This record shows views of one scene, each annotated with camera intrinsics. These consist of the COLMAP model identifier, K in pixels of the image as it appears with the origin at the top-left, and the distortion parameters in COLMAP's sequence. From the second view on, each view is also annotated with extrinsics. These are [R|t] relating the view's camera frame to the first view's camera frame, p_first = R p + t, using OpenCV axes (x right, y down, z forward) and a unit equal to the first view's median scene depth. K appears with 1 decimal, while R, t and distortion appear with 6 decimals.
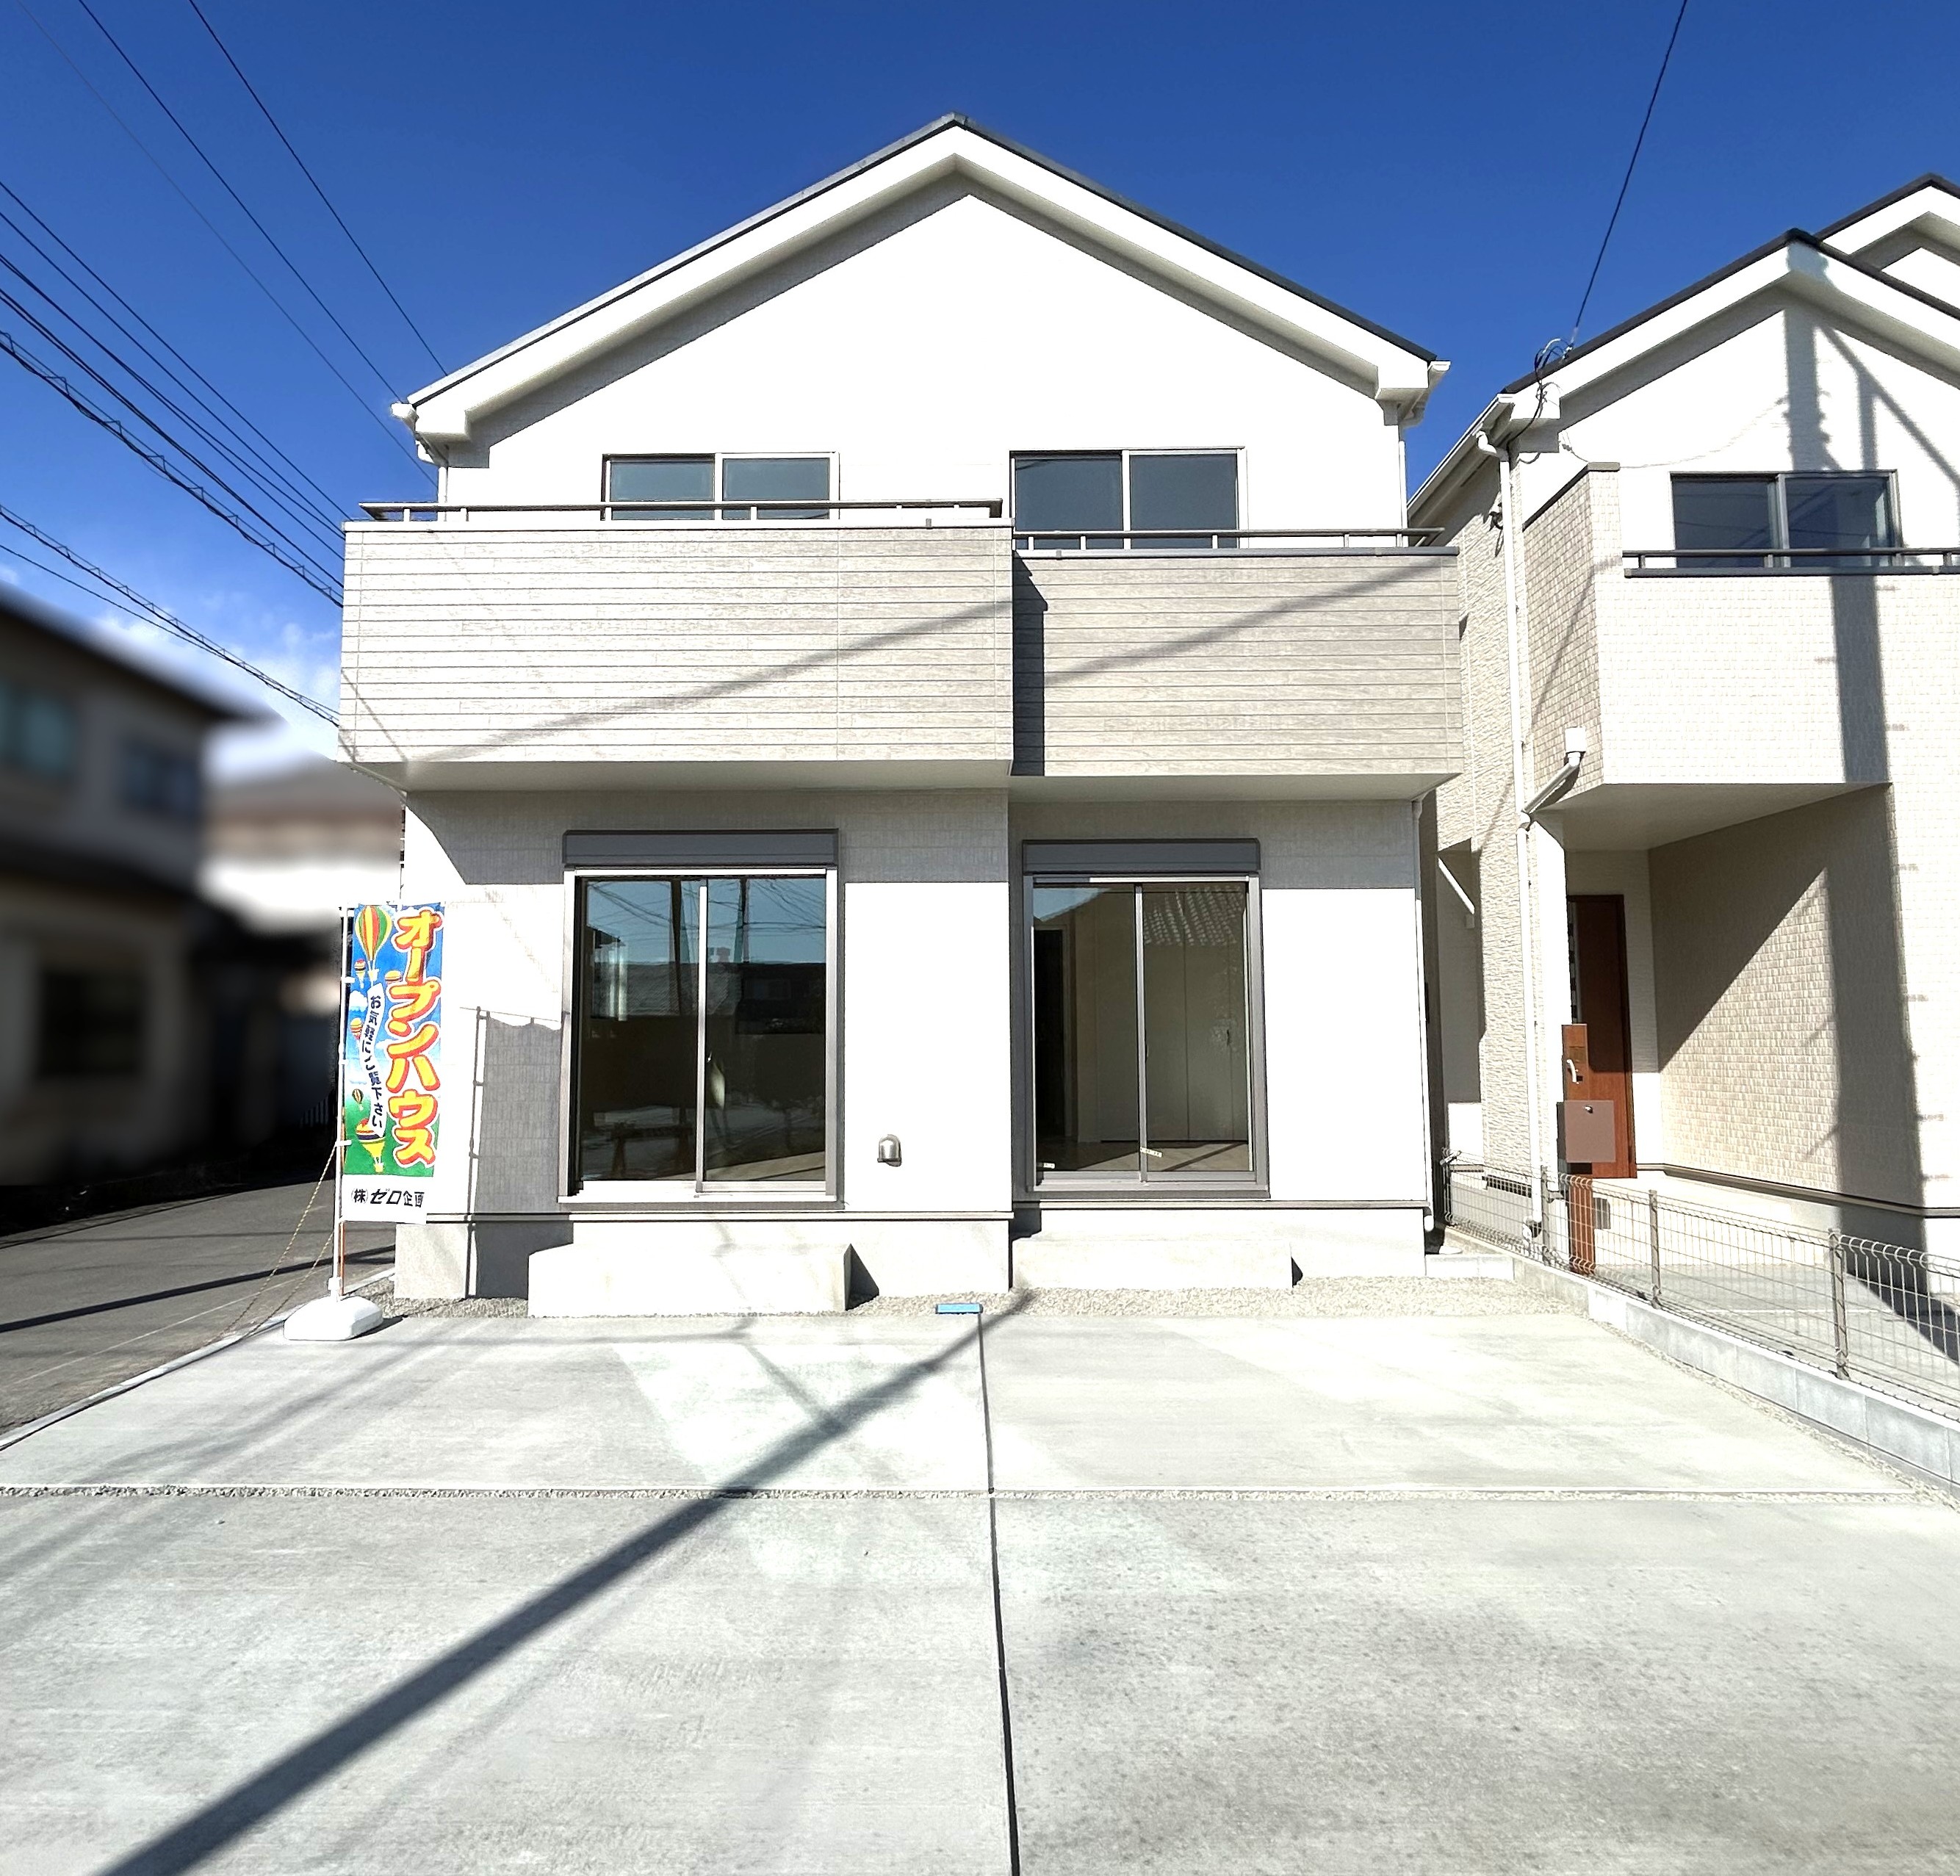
lens RADIAL K [[1209.4, 0, 979.2], [0, 1209.4, 935.1], [0, 0, 1]] dist [-0.010015, 0.006126]
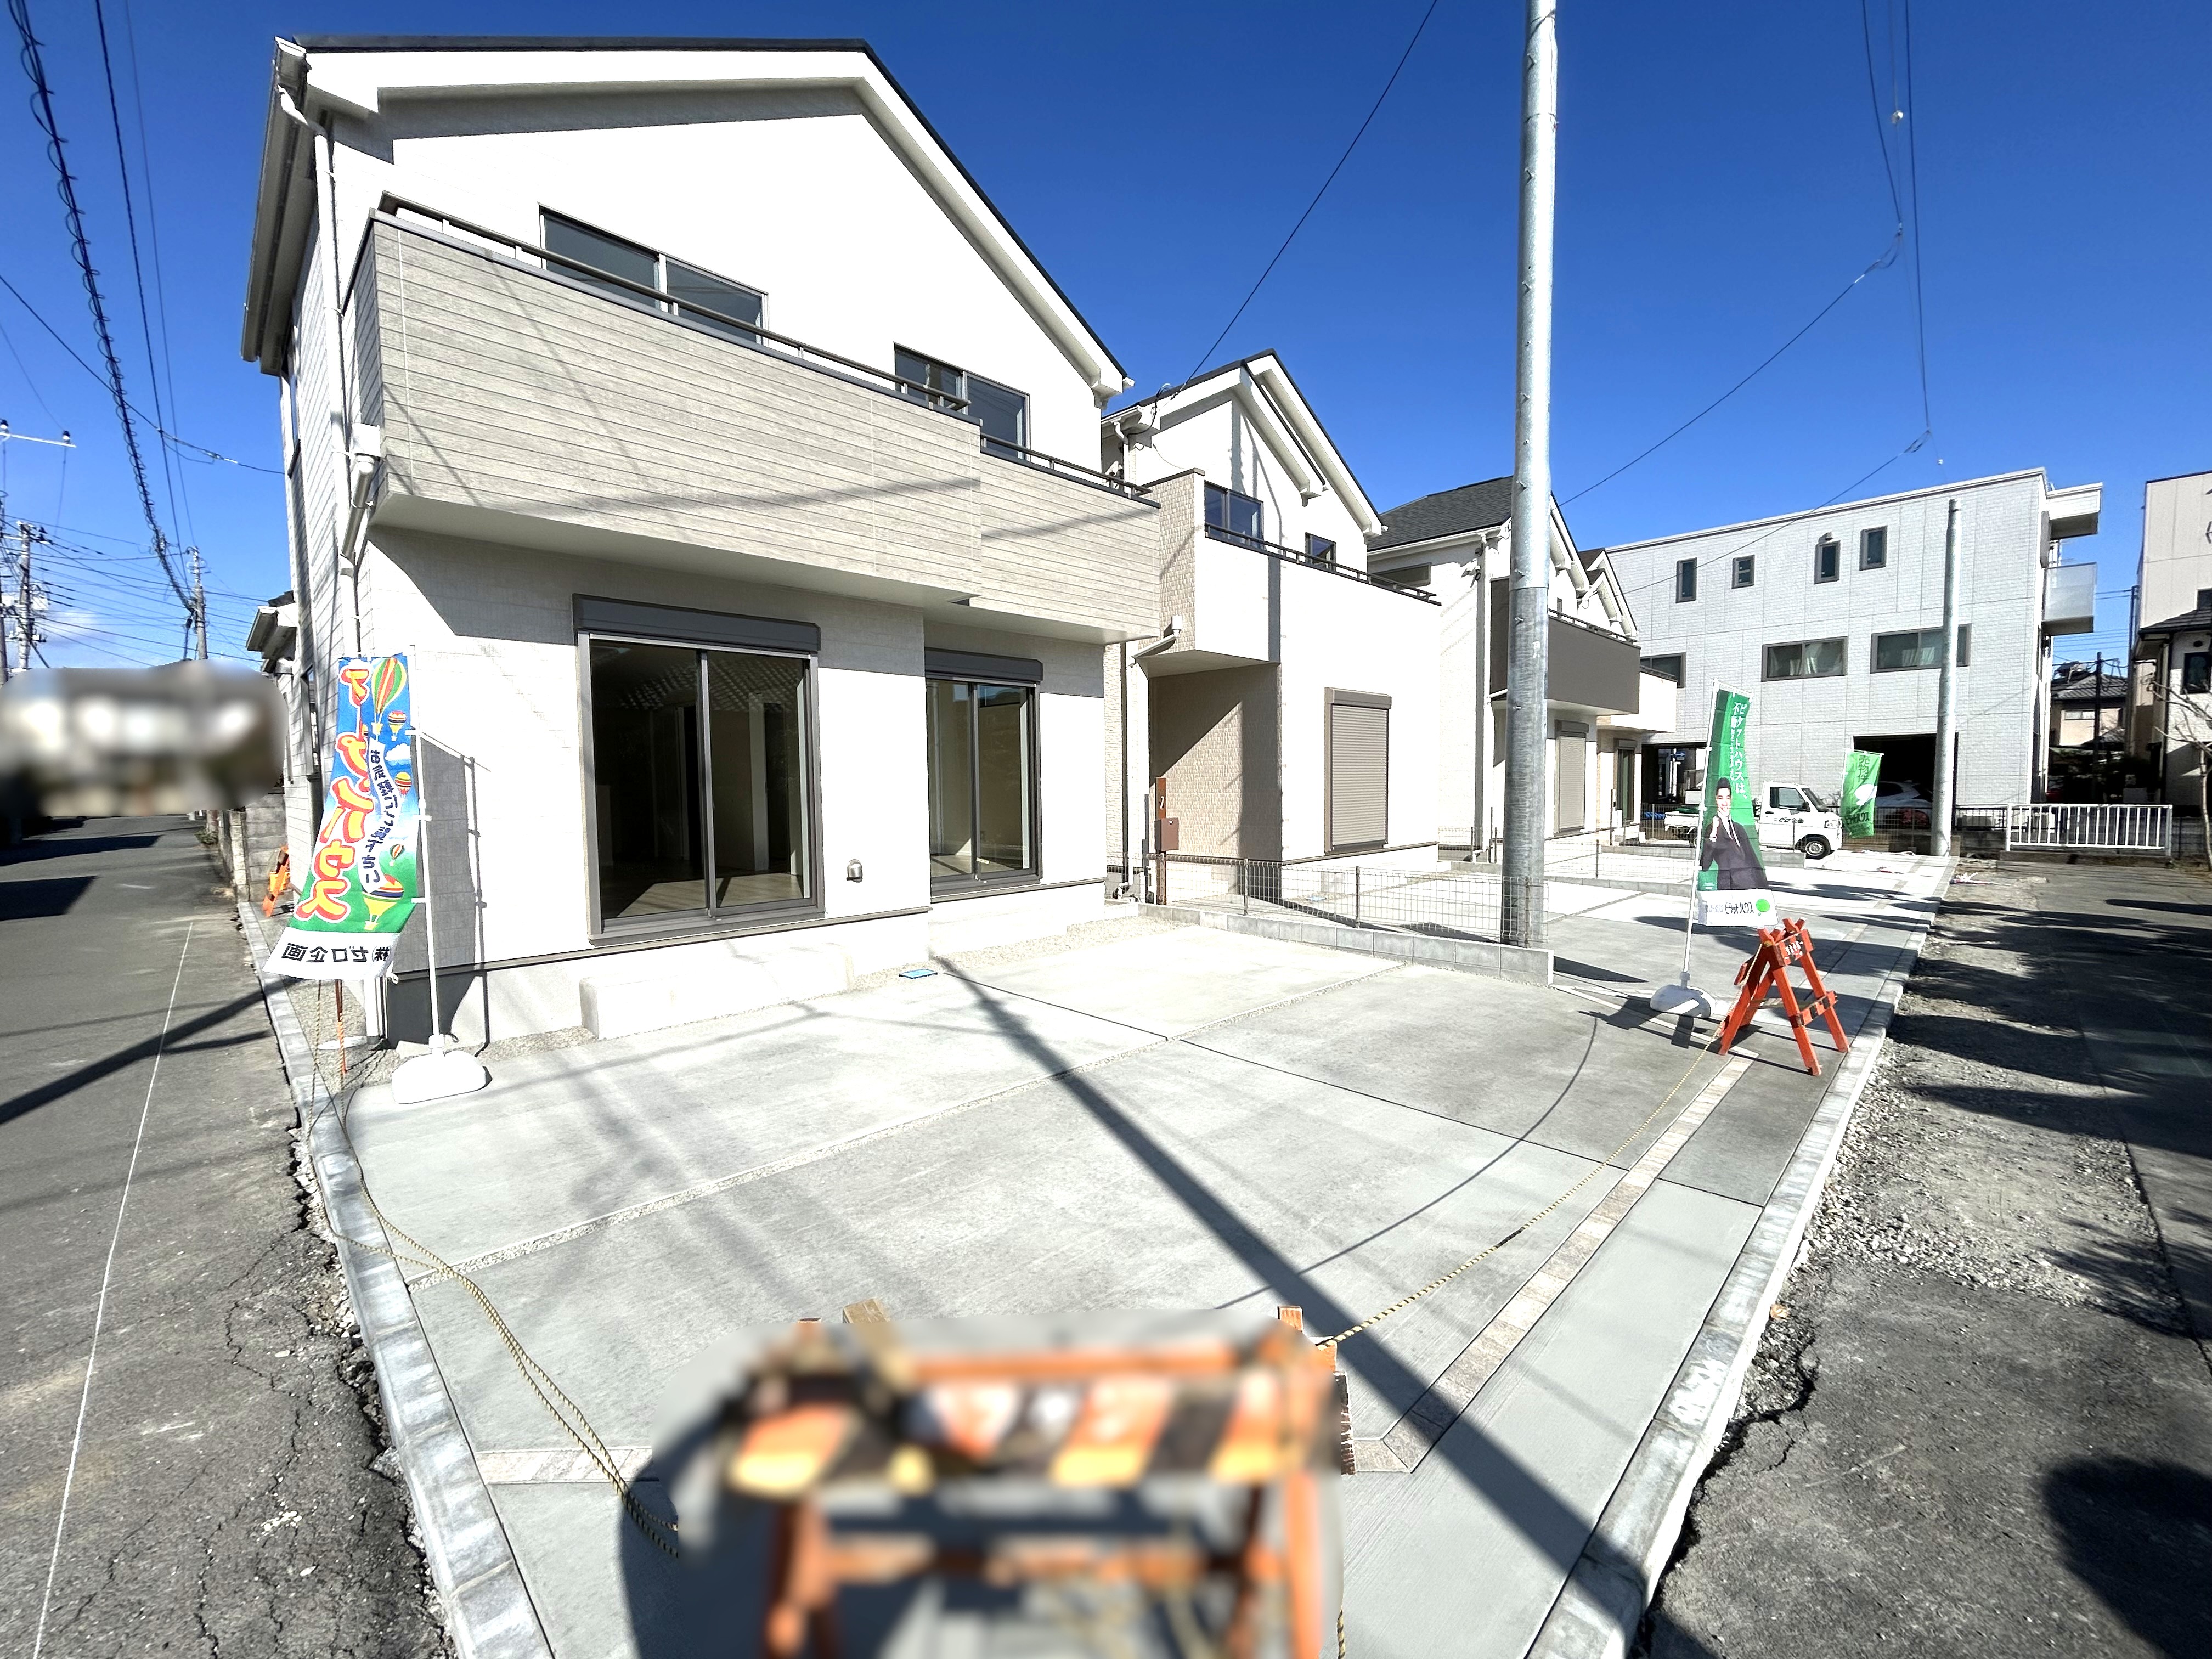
lens RADIAL K [[898.8, 0, 1108.5], [0, 898.8, 827.7], [0, 0, 1]] dist [-0.003805, -0.000022]
pose [[0.694115, -0.040432, 0.718727, -0.594362], [-0.054218, 0.992649, 0.108203, 0.005655], [-0.717819, -0.114074, 0.686821, 0.109505]]
